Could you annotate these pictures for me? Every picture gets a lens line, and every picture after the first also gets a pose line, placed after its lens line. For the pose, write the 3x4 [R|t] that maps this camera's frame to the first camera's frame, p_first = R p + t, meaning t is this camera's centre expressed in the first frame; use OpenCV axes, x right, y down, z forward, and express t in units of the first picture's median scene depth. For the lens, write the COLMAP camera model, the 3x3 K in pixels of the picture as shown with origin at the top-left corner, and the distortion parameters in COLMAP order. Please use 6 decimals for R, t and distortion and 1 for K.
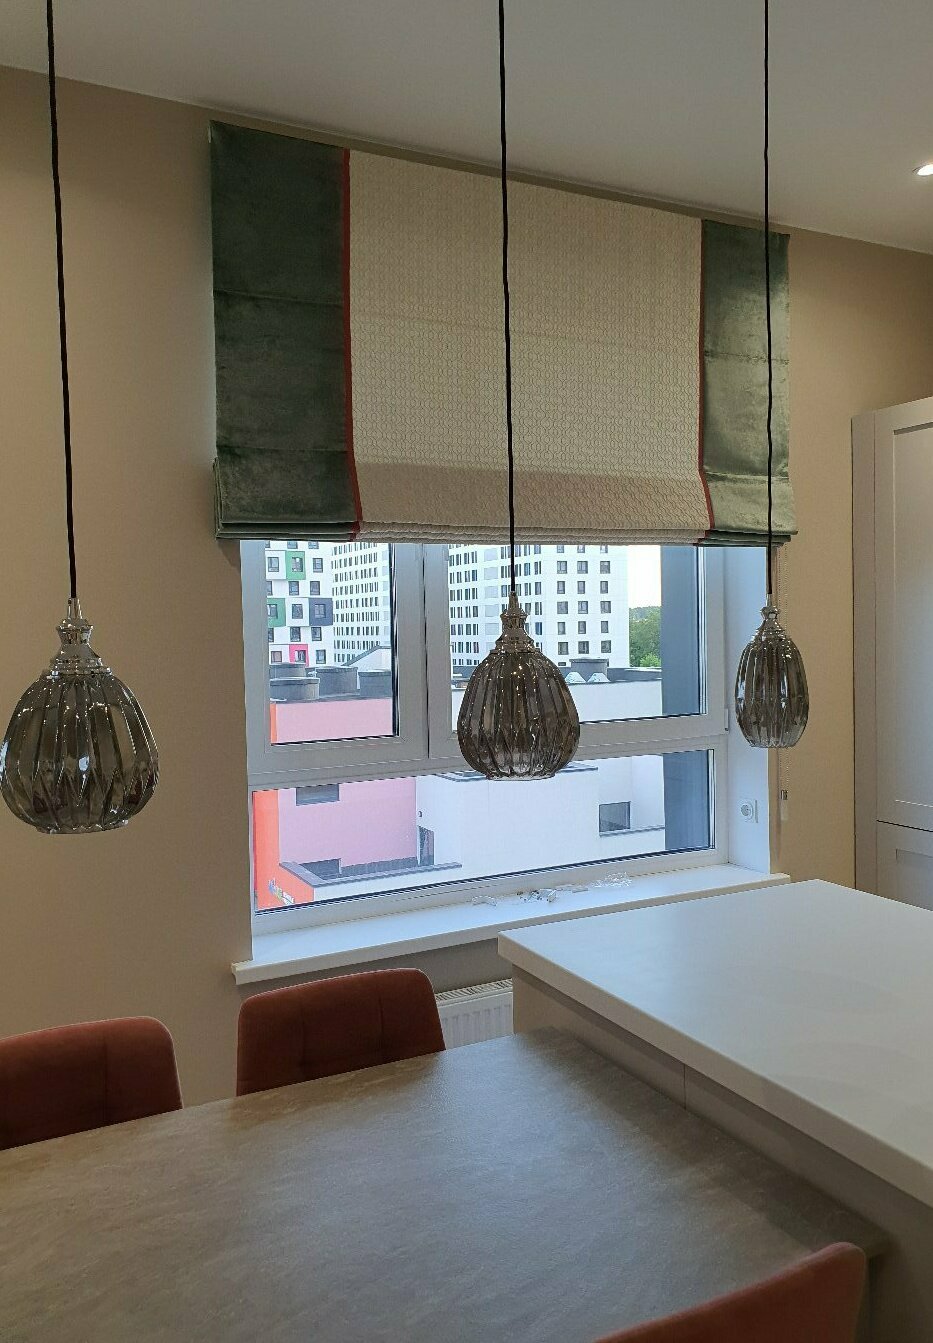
lens RADIAL K [[1051.8, 0, 469.9], [0, 1051.8, 661.1], [0, 0, 1]] dist [0.011310, -0.007611]
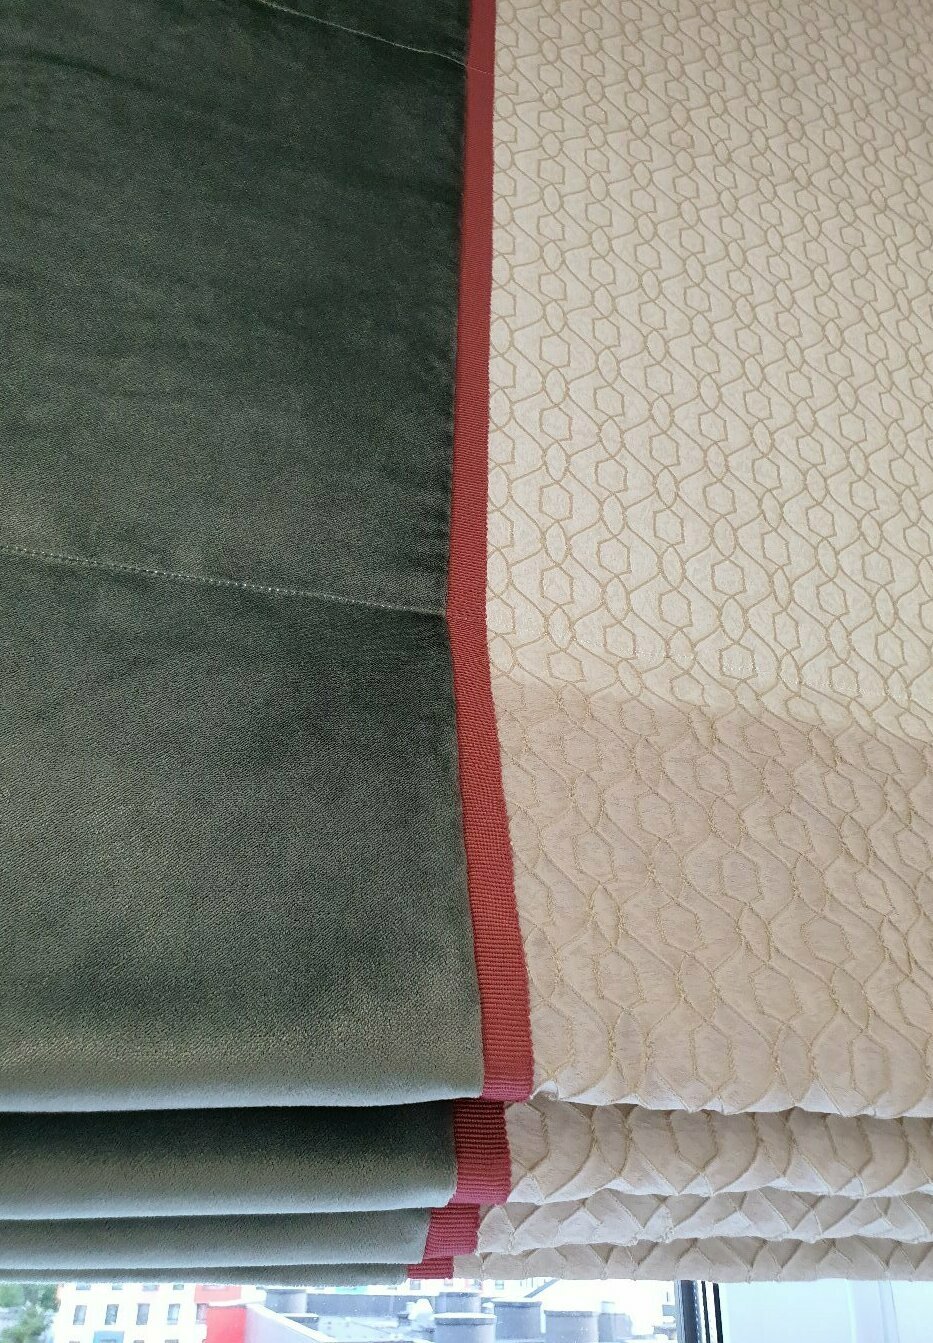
lens RADIAL K [[1051.8, 0, 470.2], [0, 1051.8, 674.7], [0, 0, 1]] dist [0.011310, -0.007611]
pose [[0.985193, -0.040529, -0.166591, -0.089065], [-0.048754, 0.865321, -0.498842, -0.117062], [0.164372, 0.499578, 0.850532, 0.892630]]
